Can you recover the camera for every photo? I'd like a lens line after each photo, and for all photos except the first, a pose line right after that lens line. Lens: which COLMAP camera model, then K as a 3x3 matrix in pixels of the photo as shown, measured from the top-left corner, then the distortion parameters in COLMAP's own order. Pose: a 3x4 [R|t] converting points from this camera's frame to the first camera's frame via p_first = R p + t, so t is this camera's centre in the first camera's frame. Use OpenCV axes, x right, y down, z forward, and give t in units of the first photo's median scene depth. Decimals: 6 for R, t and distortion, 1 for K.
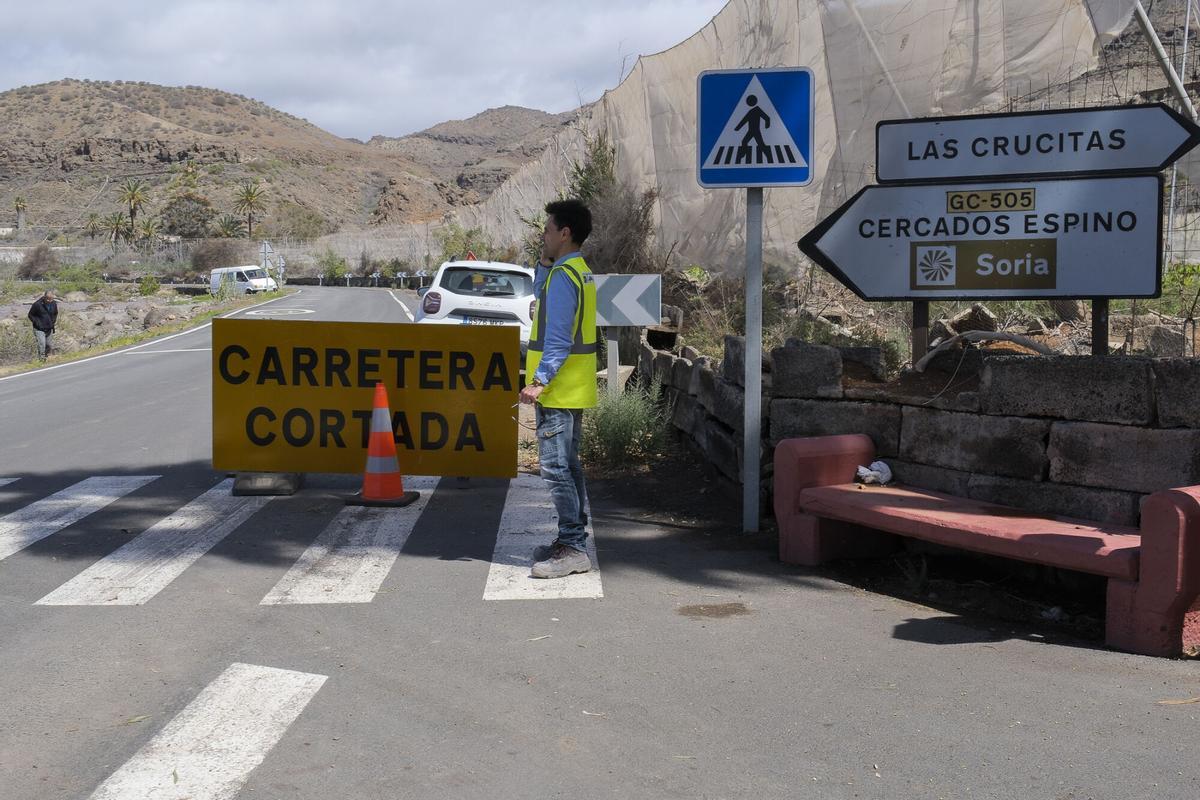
lens RADIAL K [[1619.3, 0, 601.3], [0, 1619.3, 424.3], [0, 0, 1]] dist [0.030324, 0.094271]
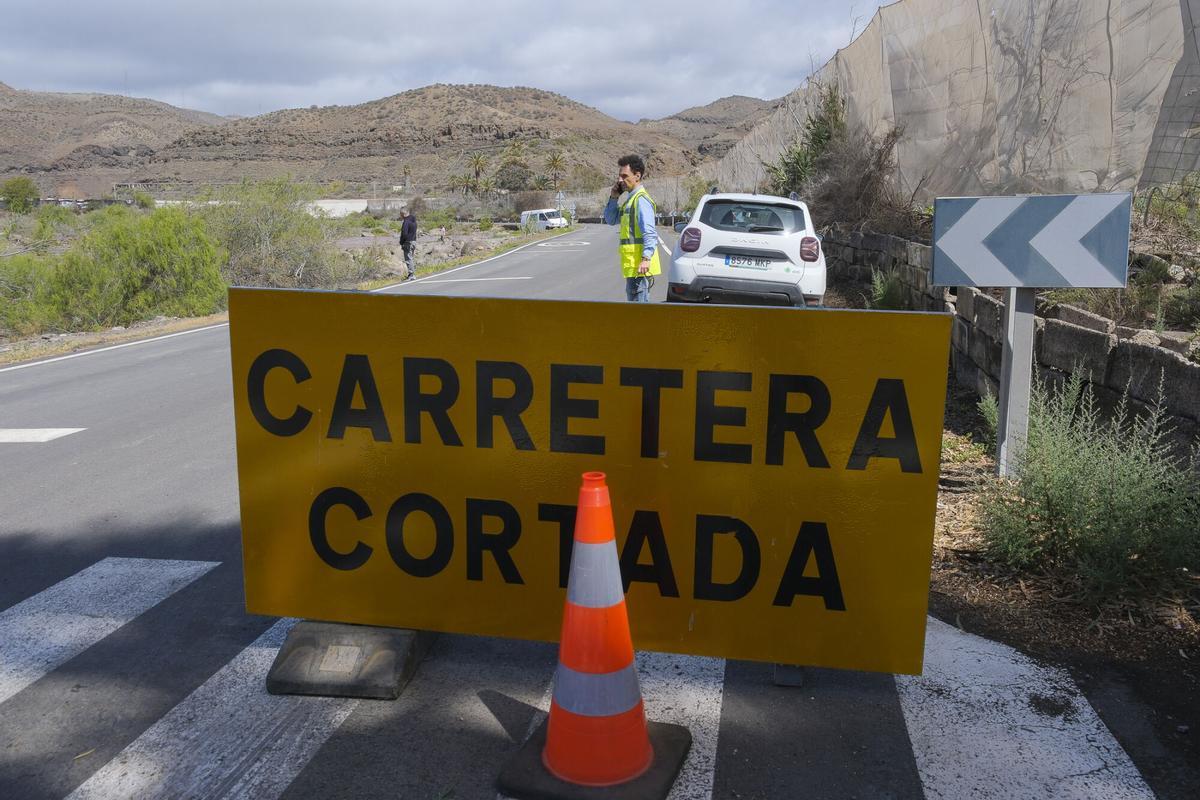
lens RADIAL K [[1066.8, 0, 600.0], [0, 1066.8, 400.0], [0, 0, 1]] dist [0.003400, 0.009530]
pose [[0.984519, 0.025790, -0.173371, -0.013354], [-0.012099, 0.996756, 0.079569, -0.008898], [0.174861, -0.076240, 0.981637, 0.109315]]
